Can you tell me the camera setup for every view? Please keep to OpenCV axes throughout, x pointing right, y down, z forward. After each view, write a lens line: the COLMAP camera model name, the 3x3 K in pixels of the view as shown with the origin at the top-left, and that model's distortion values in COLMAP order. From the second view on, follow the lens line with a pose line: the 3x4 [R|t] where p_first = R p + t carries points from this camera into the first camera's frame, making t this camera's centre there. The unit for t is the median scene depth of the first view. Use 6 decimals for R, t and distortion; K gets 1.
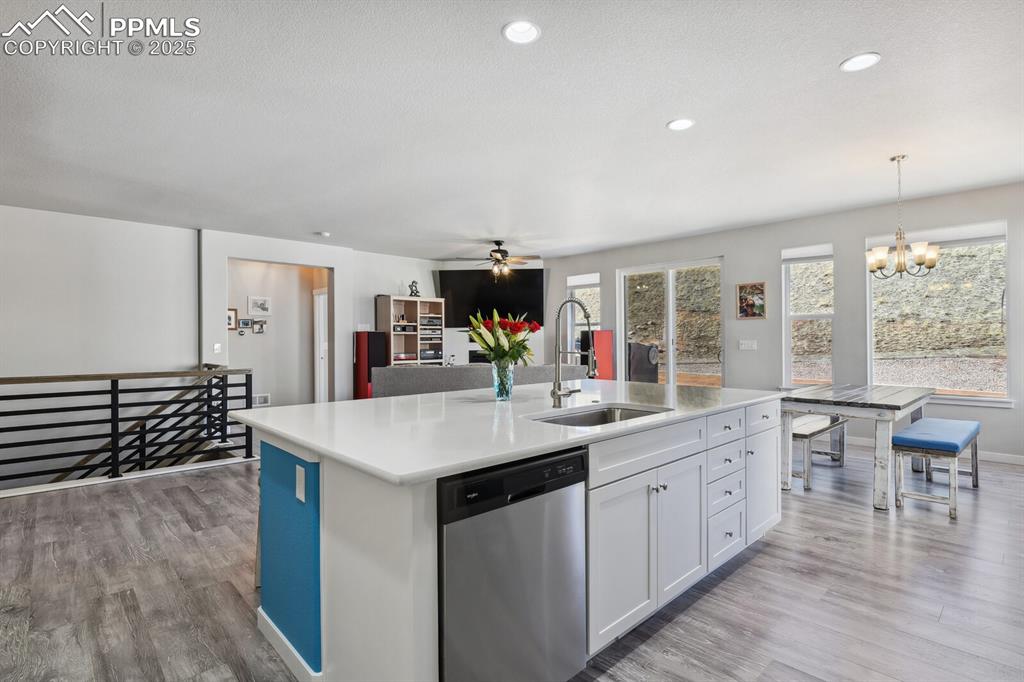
lens RADIAL K [[499.6, 0, 515.8], [0, 499.6, 334.9], [0, 0, 1]] dist [-0.007073, -0.005107]
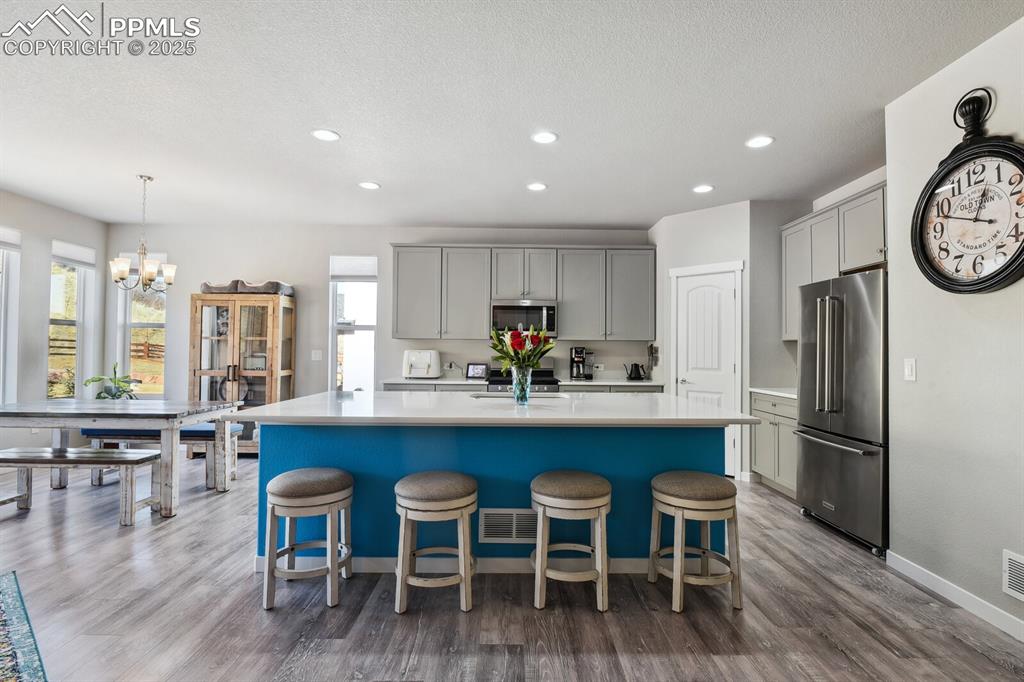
lens RADIAL K [[499.6, 0, 517.1], [0, 499.6, 339.6], [0, 0, 1]] dist [-0.007073, -0.005107]
pose [[-0.735631, 0.014463, 0.677229, -0.270518], [-0.013631, 0.999254, -0.036146, 0.008611], [-0.677246, -0.035821, -0.734884, 0.633326]]
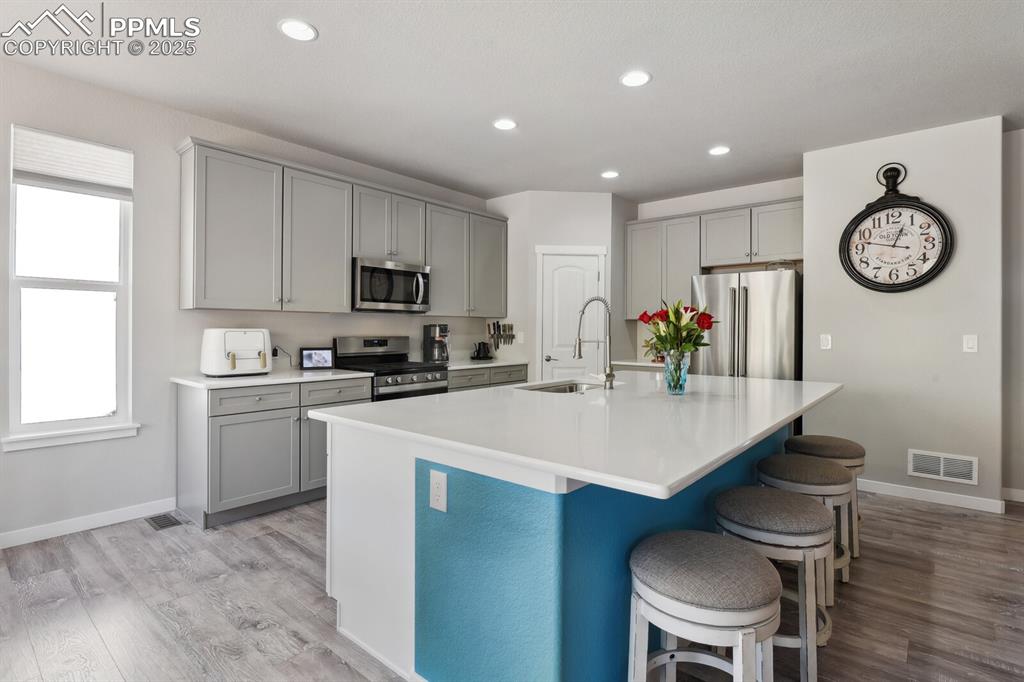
lens RADIAL K [[499.6, 0, 519.1], [0, 499.6, 330.2], [0, 0, 1]] dist [-0.007073, -0.005107]
pose [[-0.993439, 0.001347, -0.114360, 0.130256], [0.002628, 0.999936, -0.011048, 0.006433], [0.114337, -0.011276, -0.993378, 0.657878]]
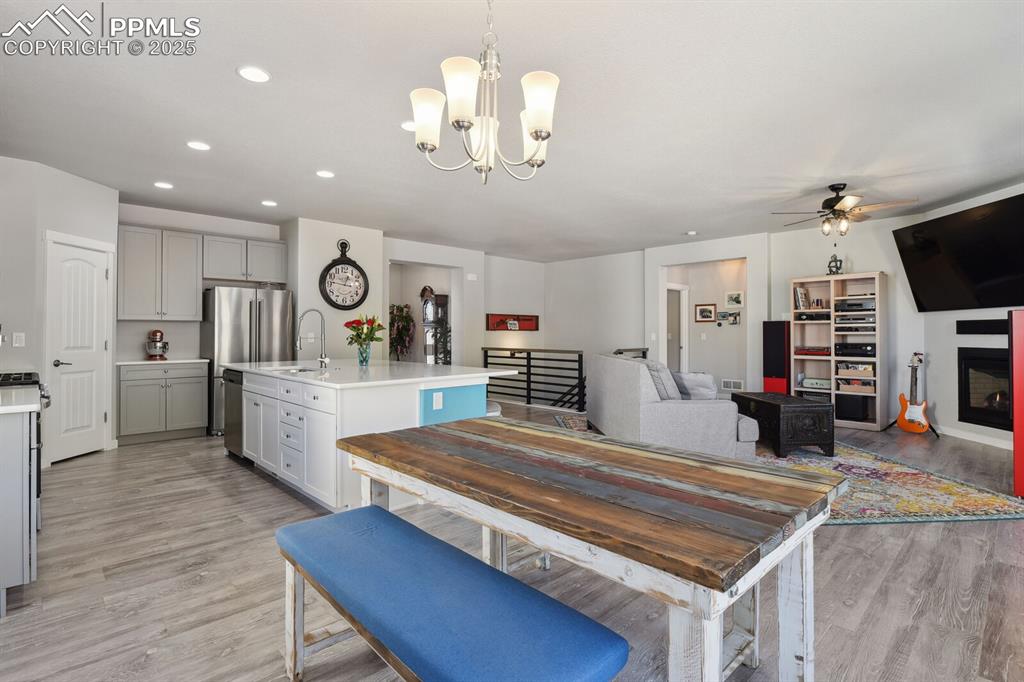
lens RADIAL K [[499.6, 0, 522.5], [0, 499.6, 332.3], [0, 0, 1]] dist [-0.007073, -0.005107]
pose [[0.022470, 0.003480, -0.999741, 0.597731], [0.011339, 0.999929, 0.003735, 0.004937], [0.999683, -0.011420, 0.022429, 0.522468]]
